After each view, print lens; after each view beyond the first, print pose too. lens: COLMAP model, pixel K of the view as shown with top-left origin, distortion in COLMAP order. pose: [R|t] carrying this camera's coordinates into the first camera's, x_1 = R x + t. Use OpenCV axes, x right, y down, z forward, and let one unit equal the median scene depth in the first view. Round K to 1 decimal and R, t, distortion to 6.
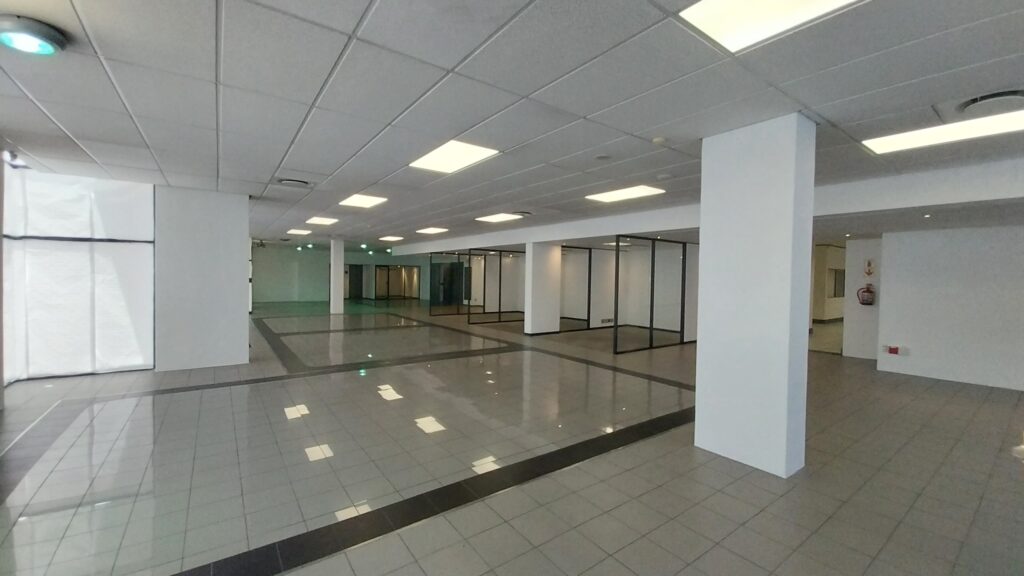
lens RADIAL K [[402.5, 0, 514.6], [0, 402.5, 287.0], [0, 0, 1]] dist [0.017065, -0.012778]
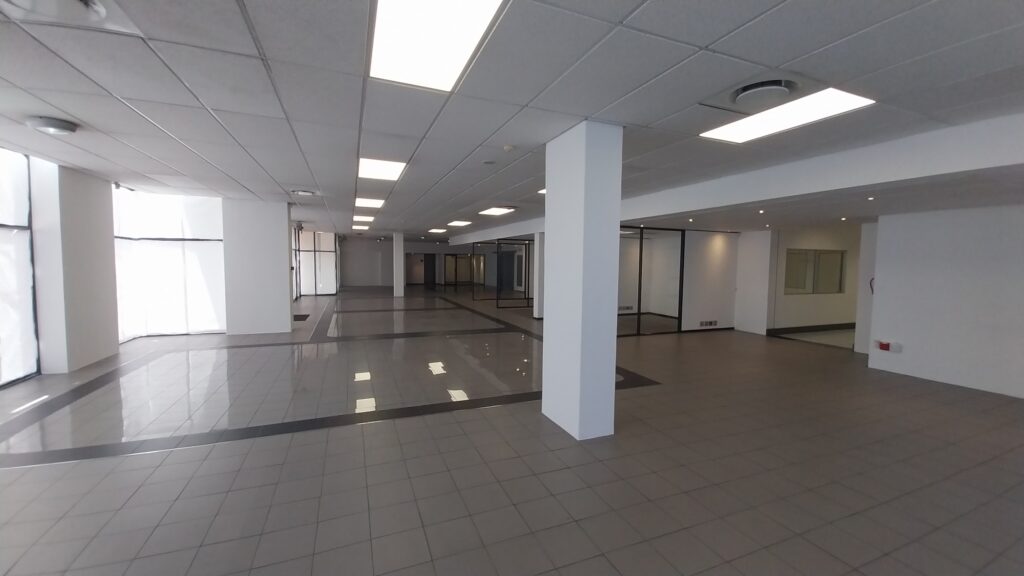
lens RADIAL K [[397.1, 0, 507.3], [0, 397.1, 288.0], [0, 0, 1]] dist [-0.000713, -0.000075]
pose [[0.969514, 0.012334, -0.244726, 0.177496], [-0.003637, 0.999347, 0.035959, -0.001015], [0.245010, -0.033973, 0.968925, -0.032096]]
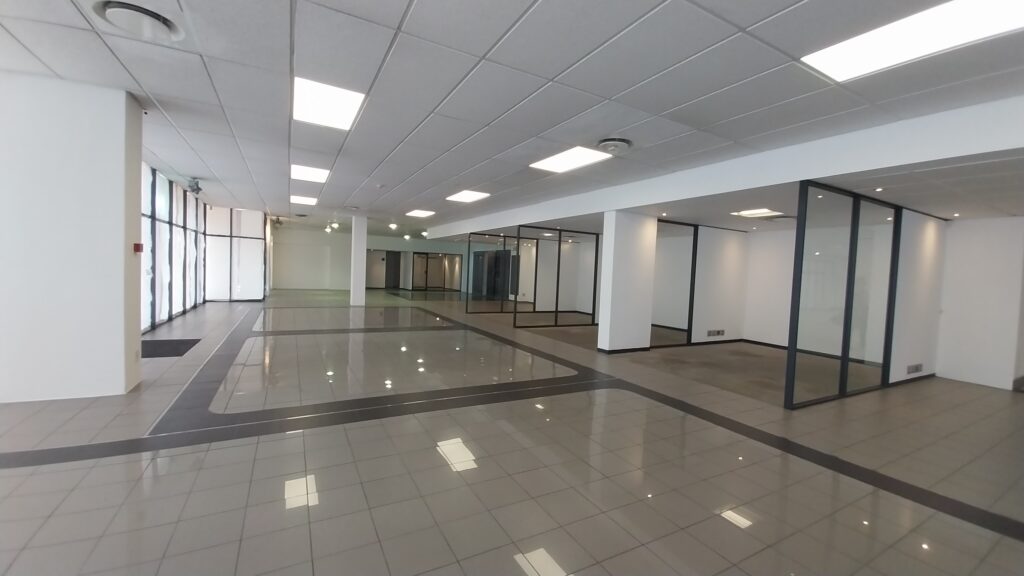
lens RADIAL K [[402.5, 0, 514.6], [0, 402.5, 287.0], [0, 0, 1]] dist [0.017065, -0.012778]
pose [[0.992697, 0.033781, -0.115807, -0.031143], [-0.032405, 0.999380, 0.013746, 0.007720], [0.116199, -0.009893, 0.993177, 0.273117]]
